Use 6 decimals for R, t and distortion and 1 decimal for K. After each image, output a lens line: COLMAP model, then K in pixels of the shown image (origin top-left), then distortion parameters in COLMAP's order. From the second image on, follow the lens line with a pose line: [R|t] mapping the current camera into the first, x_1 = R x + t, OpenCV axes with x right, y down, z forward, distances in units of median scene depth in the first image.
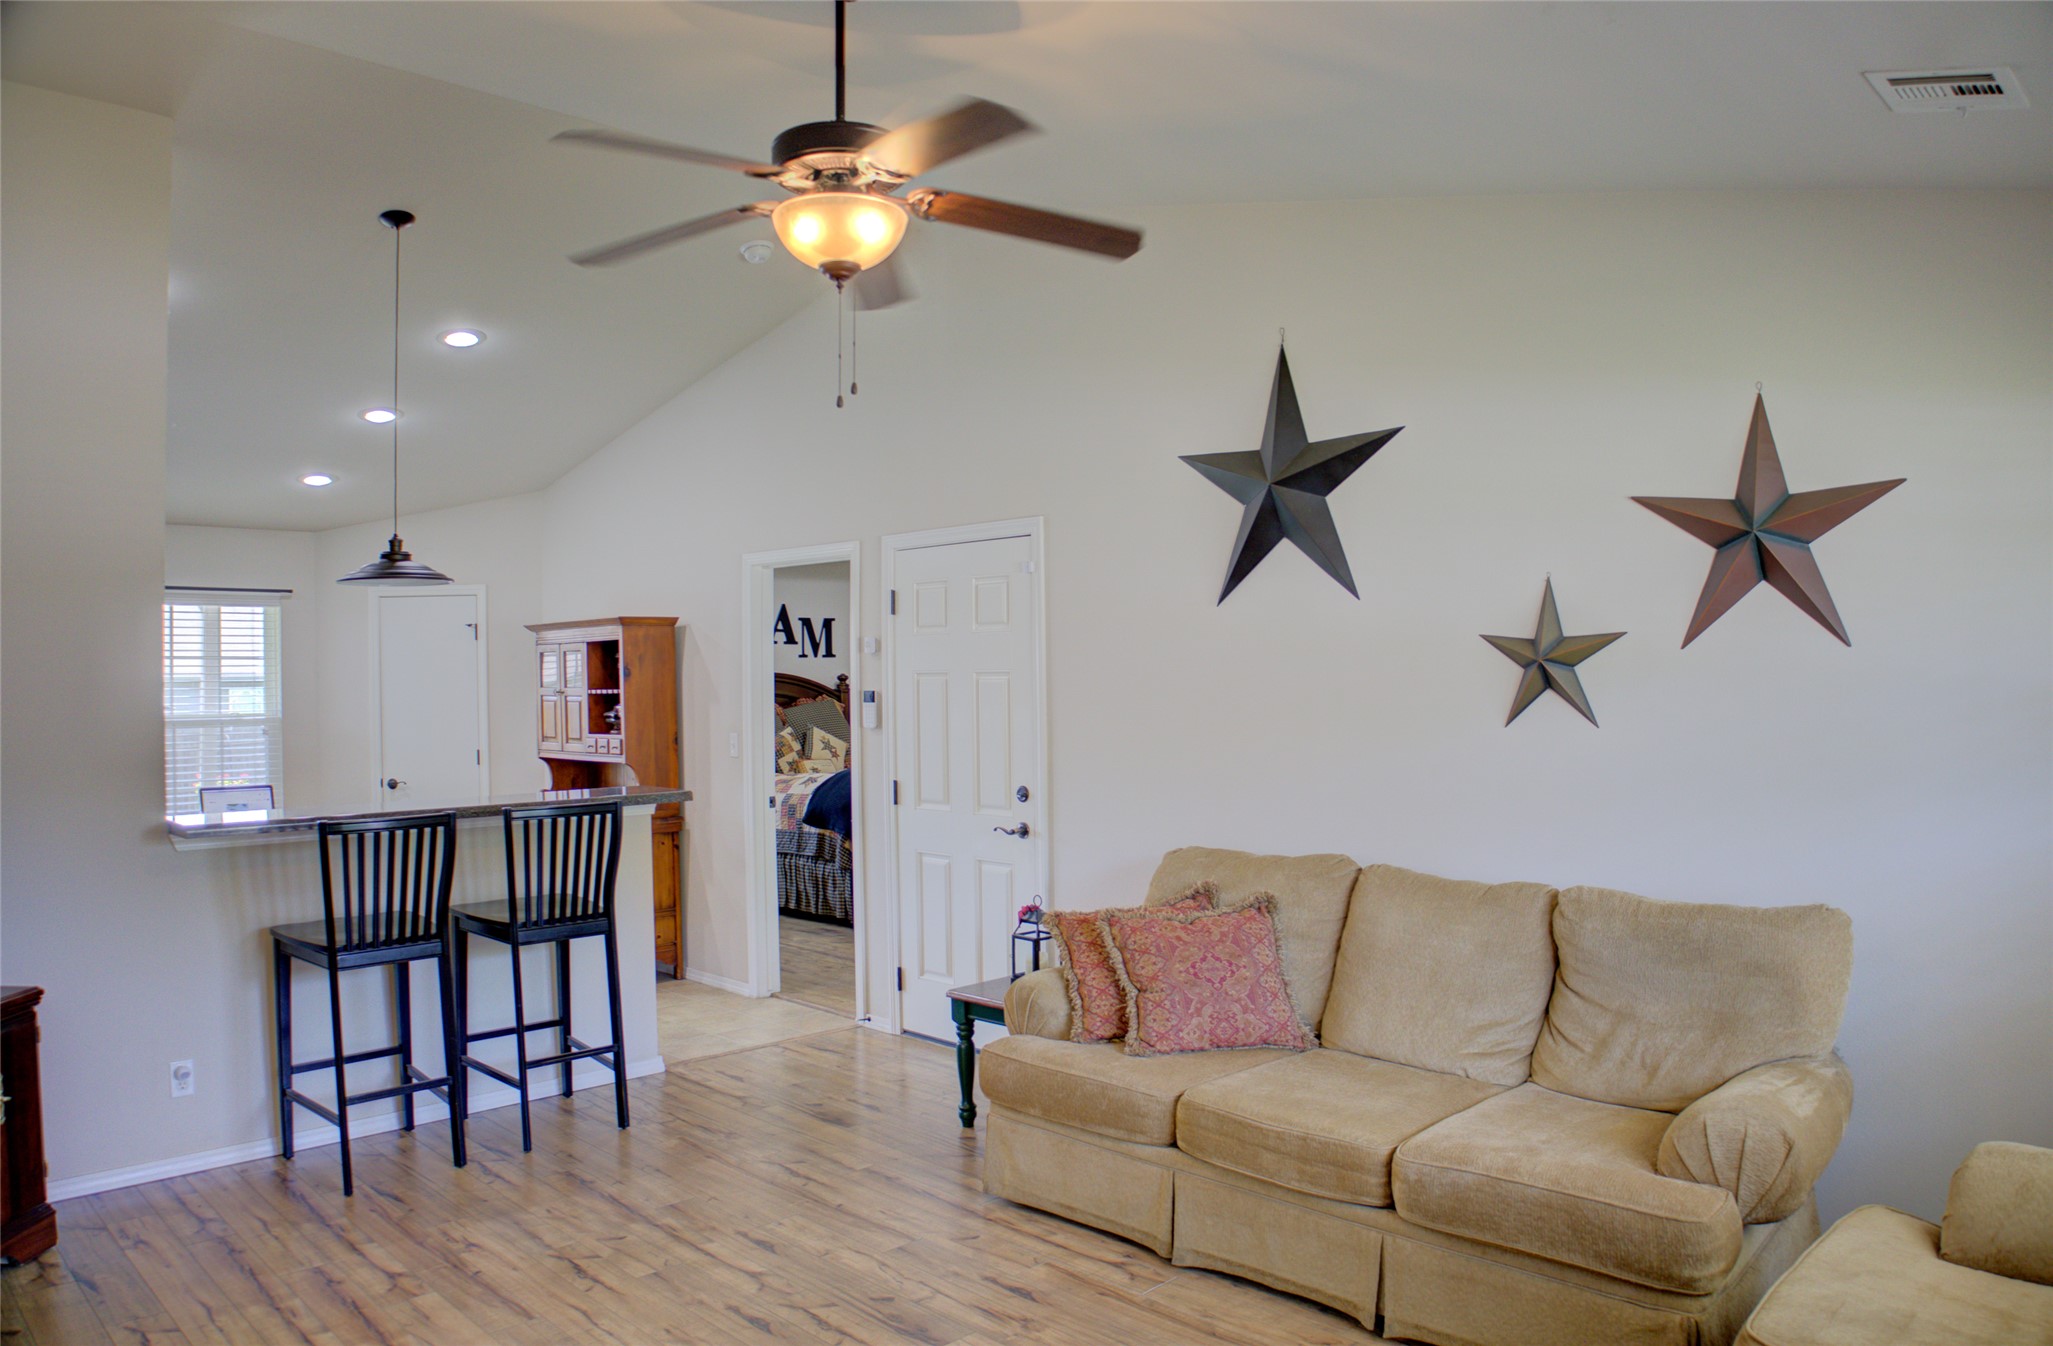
lens RADIAL K [[1397.3, 0, 1036.8], [0, 1397.3, 678.1], [0, 0, 1]] dist [-0.135405, 0.041379]
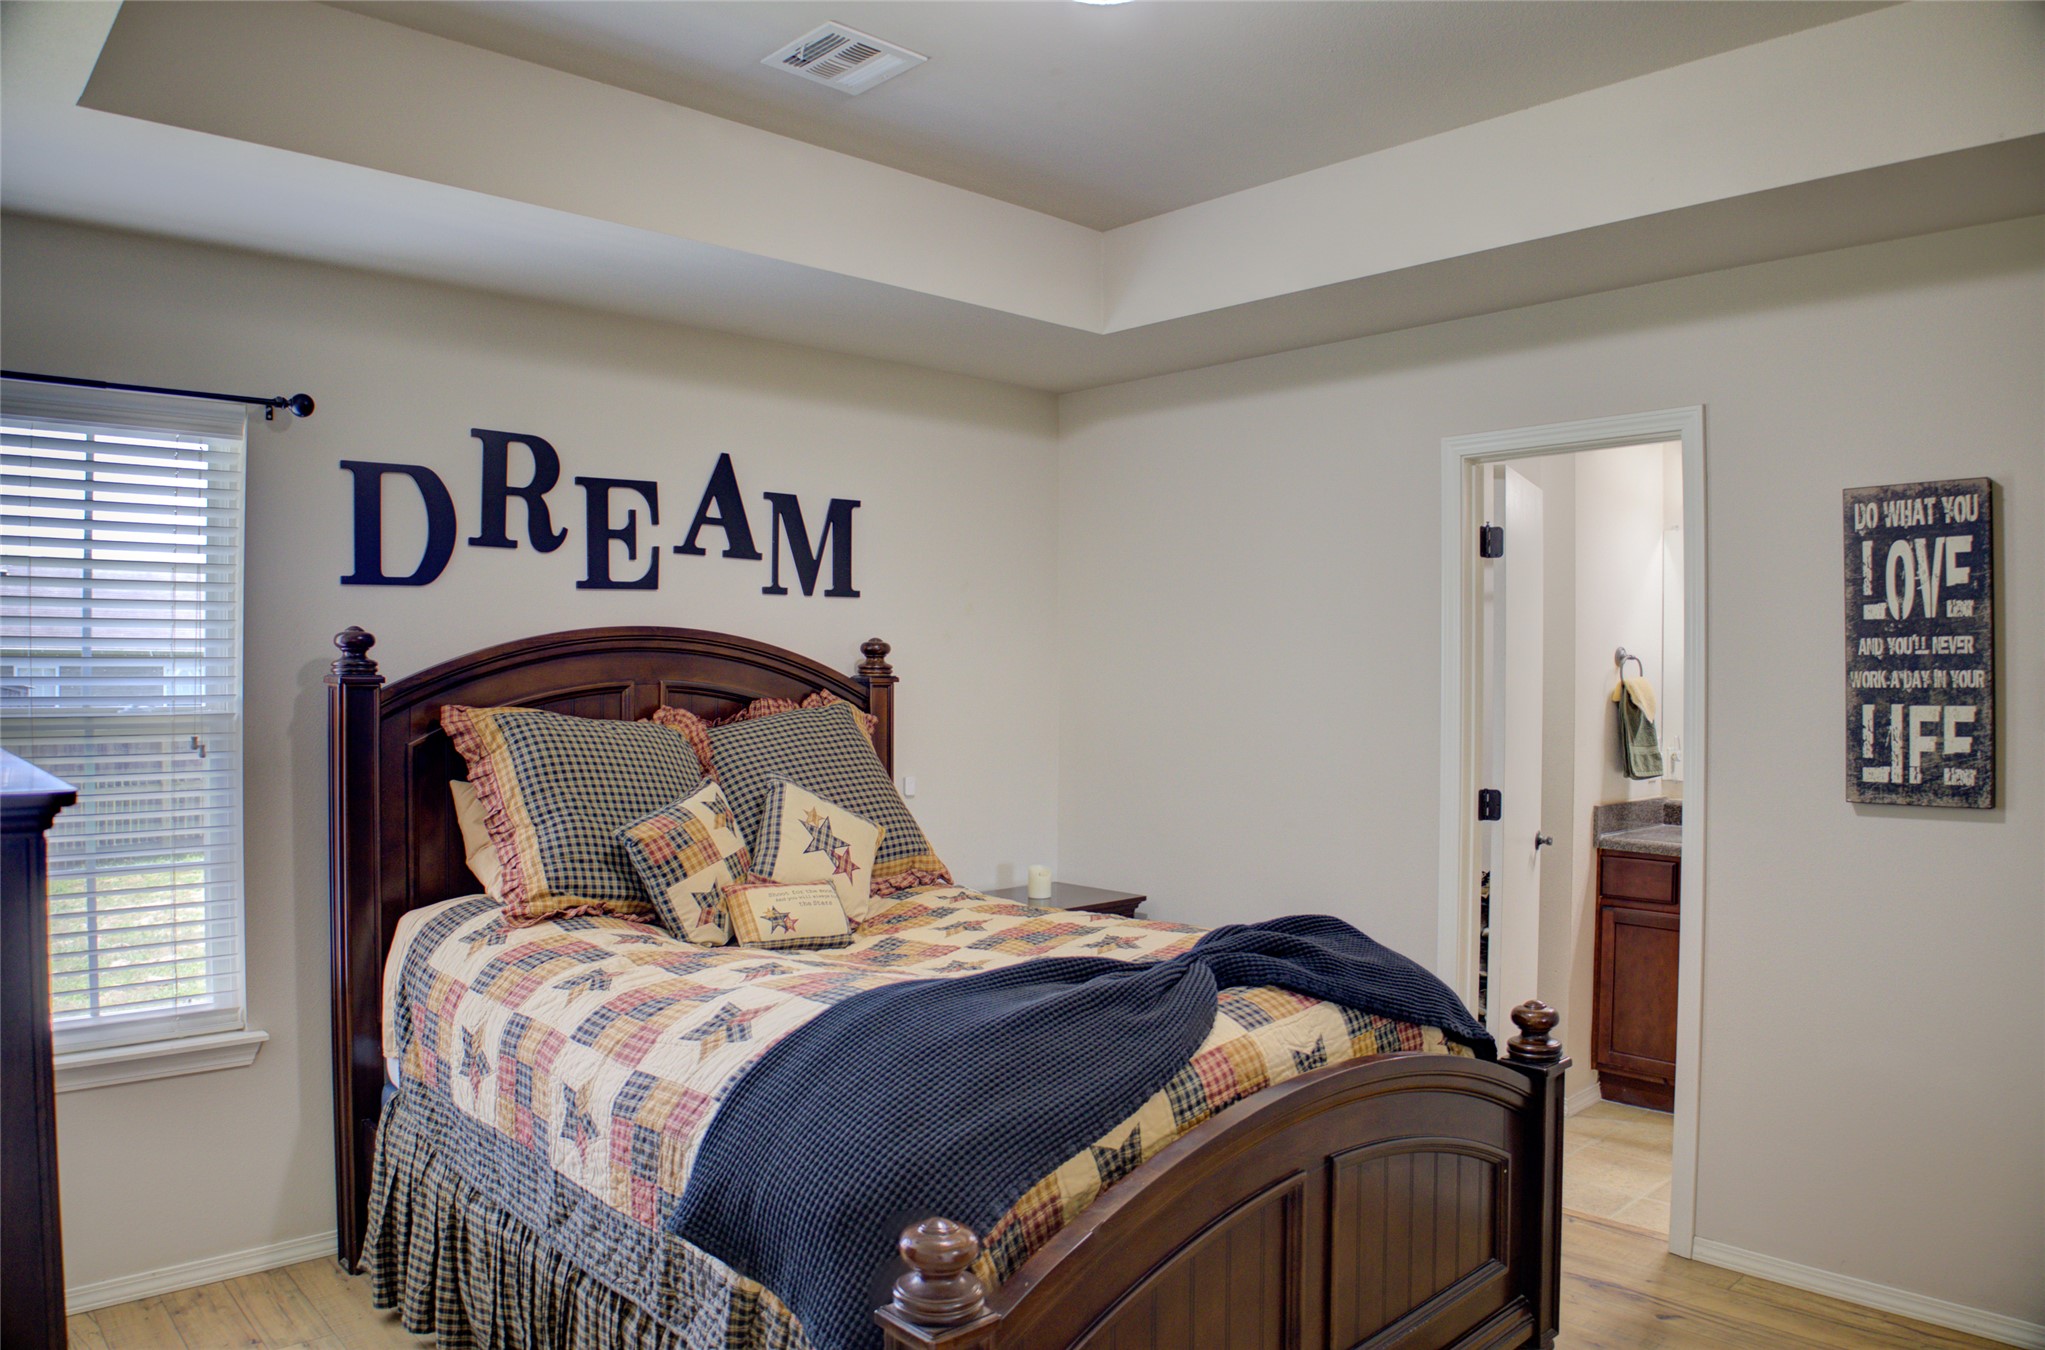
lens RADIAL K [[1402.2, 0, 1044.1], [0, 1402.2, 671.5], [0, 0, 1]] dist [-0.123332, 0.029900]
pose [[0.999259, 0.020398, -0.032652, -0.080601], [-0.020502, 0.999786, -0.002831, 0.006293], [0.032587, 0.003498, 0.999463, 0.621336]]
